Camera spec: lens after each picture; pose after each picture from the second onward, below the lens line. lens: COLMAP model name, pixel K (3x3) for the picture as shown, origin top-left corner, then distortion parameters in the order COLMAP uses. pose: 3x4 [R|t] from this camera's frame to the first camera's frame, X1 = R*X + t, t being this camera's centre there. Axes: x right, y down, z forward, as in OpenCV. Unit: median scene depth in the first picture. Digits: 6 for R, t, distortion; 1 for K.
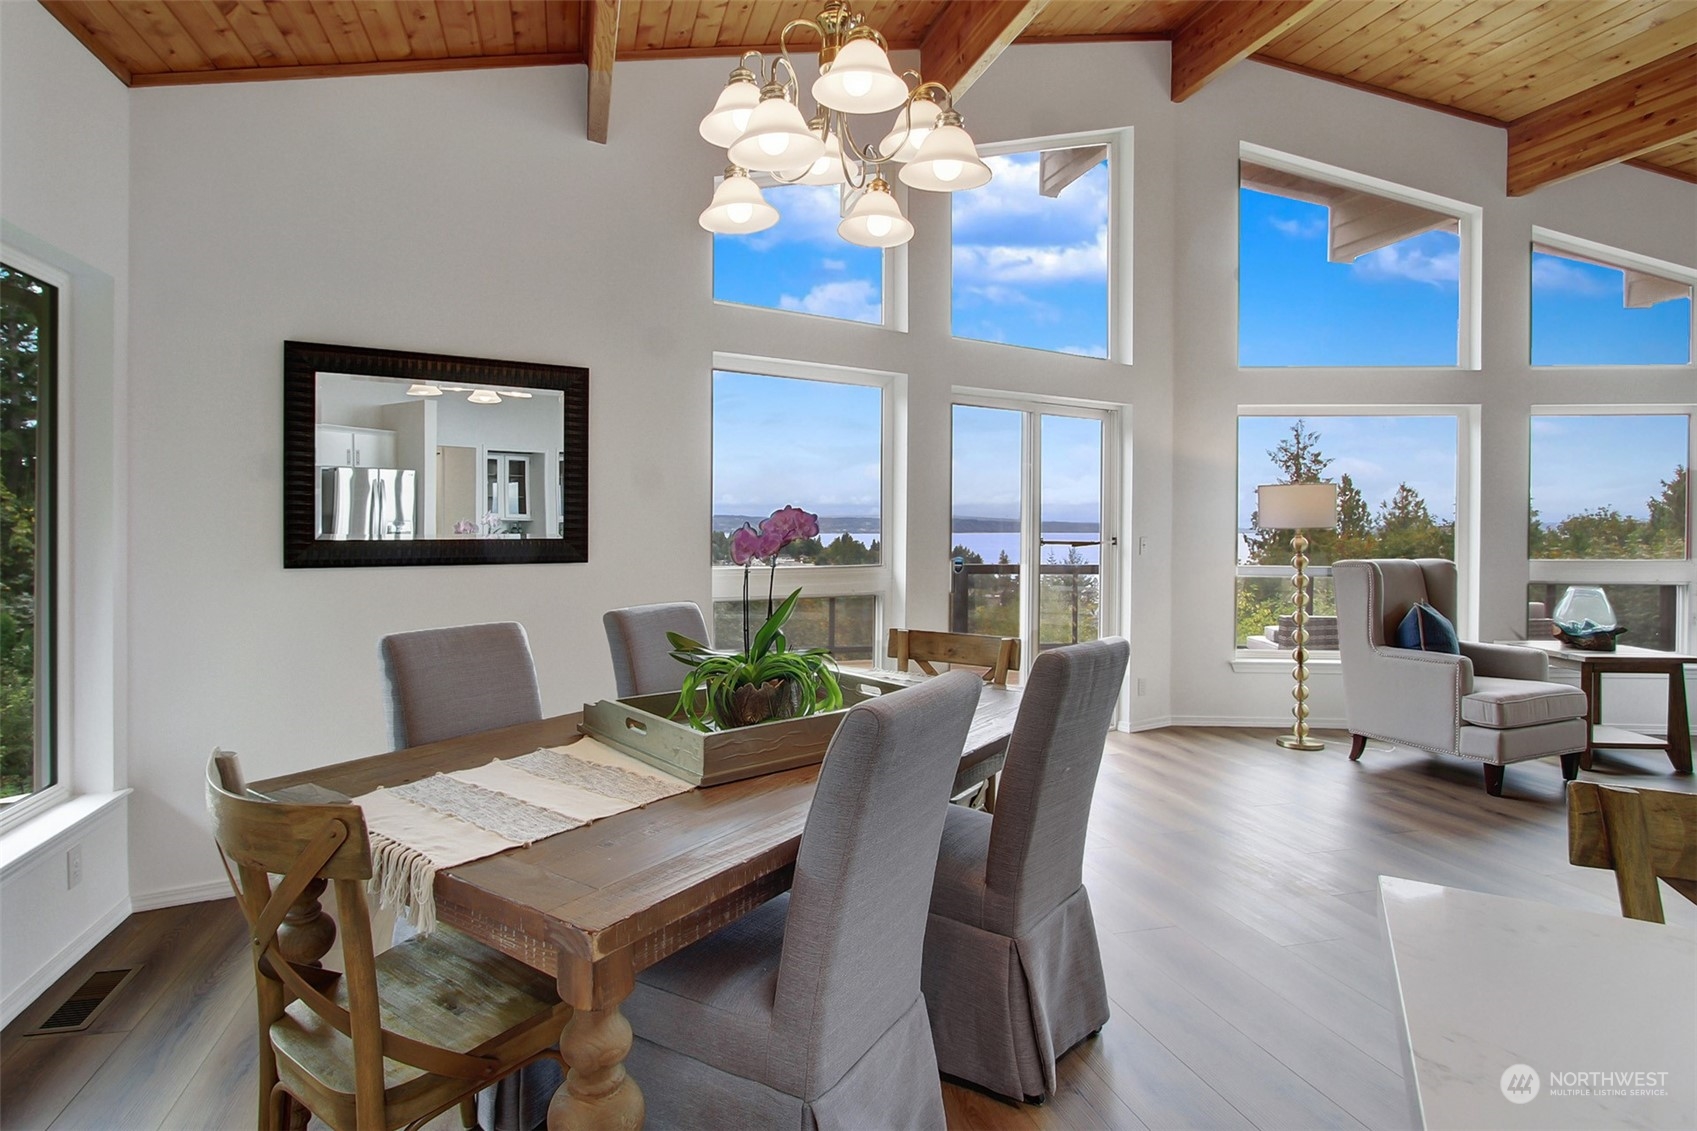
lens RADIAL K [[783.0, 0, 850.5], [0, 783.0, 527.3], [0, 0, 1]] dist [-0.002035, 0.000703]
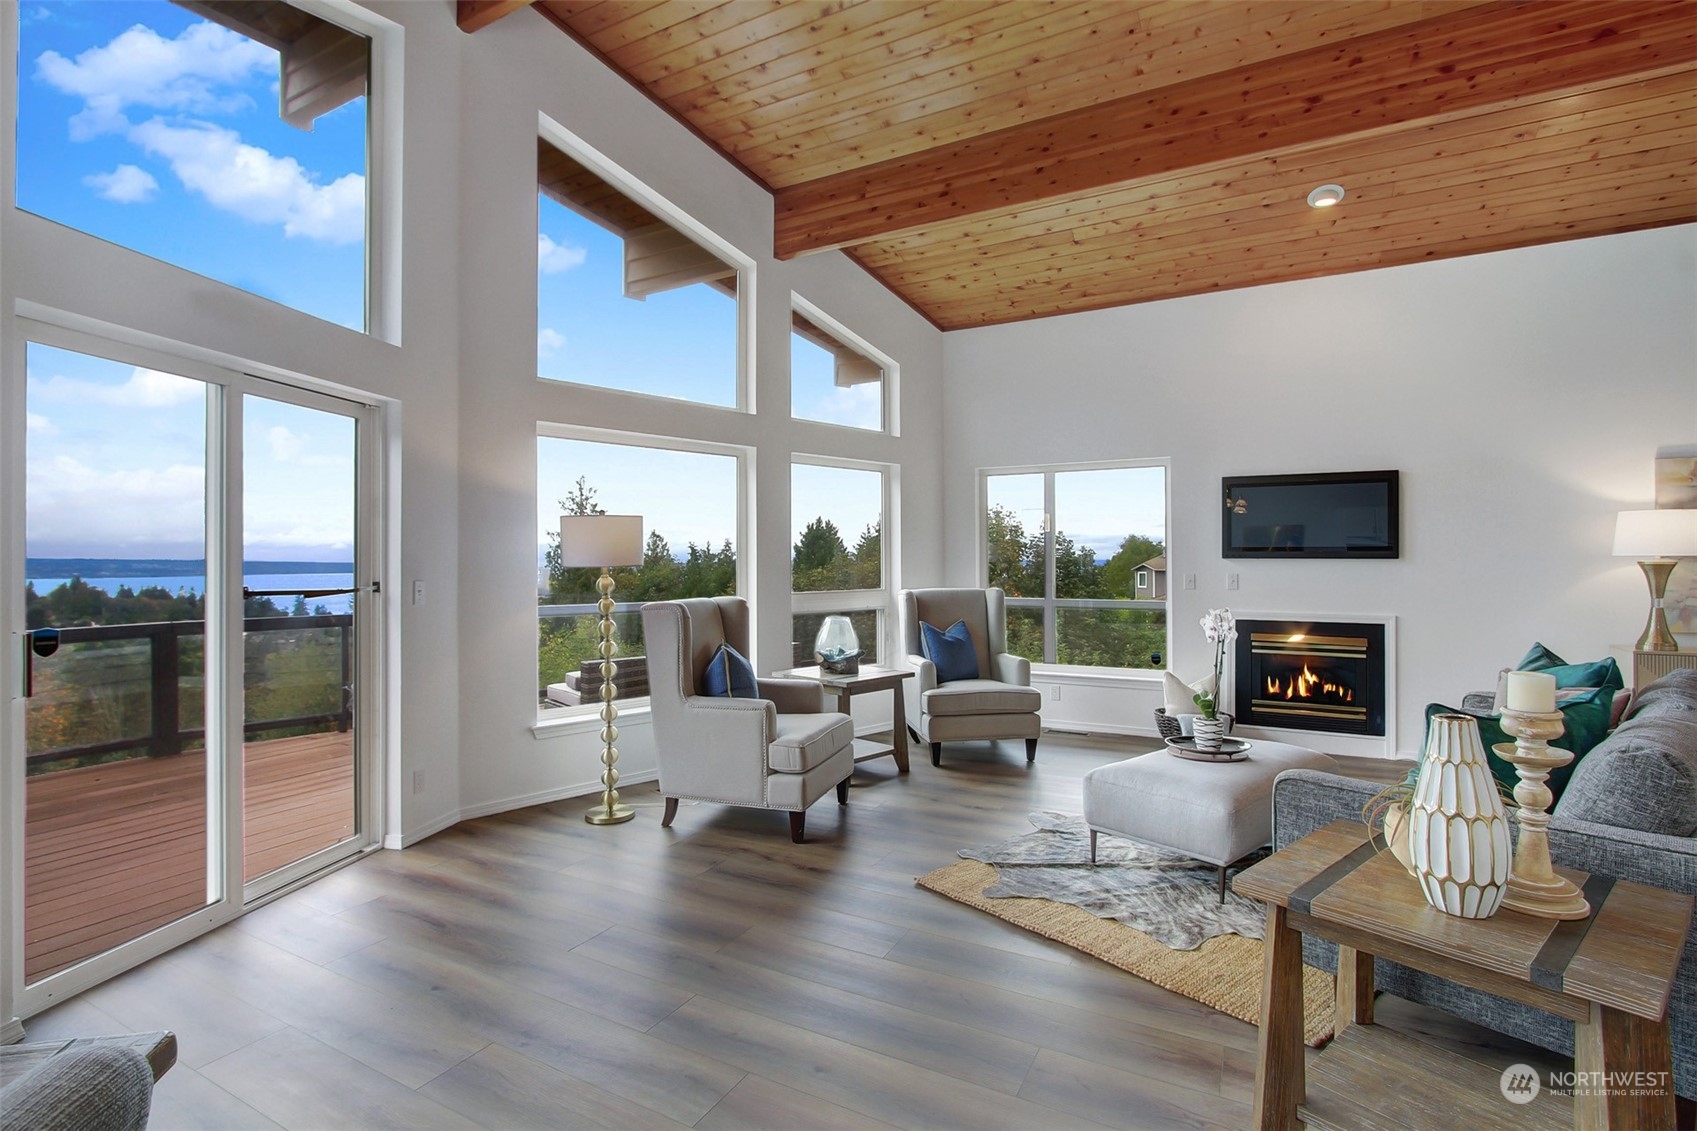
lens RADIAL K [[823.8, 0, 844.1], [0, 823.8, 557.3], [0, 0, 1]] dist [-0.021548, 0.000259]
pose [[0.682646, -0.002262, 0.730746, 0.088404], [0.010322, 0.999925, -0.006548, -0.000794], [-0.730677, 0.012013, 0.682618, 0.187448]]
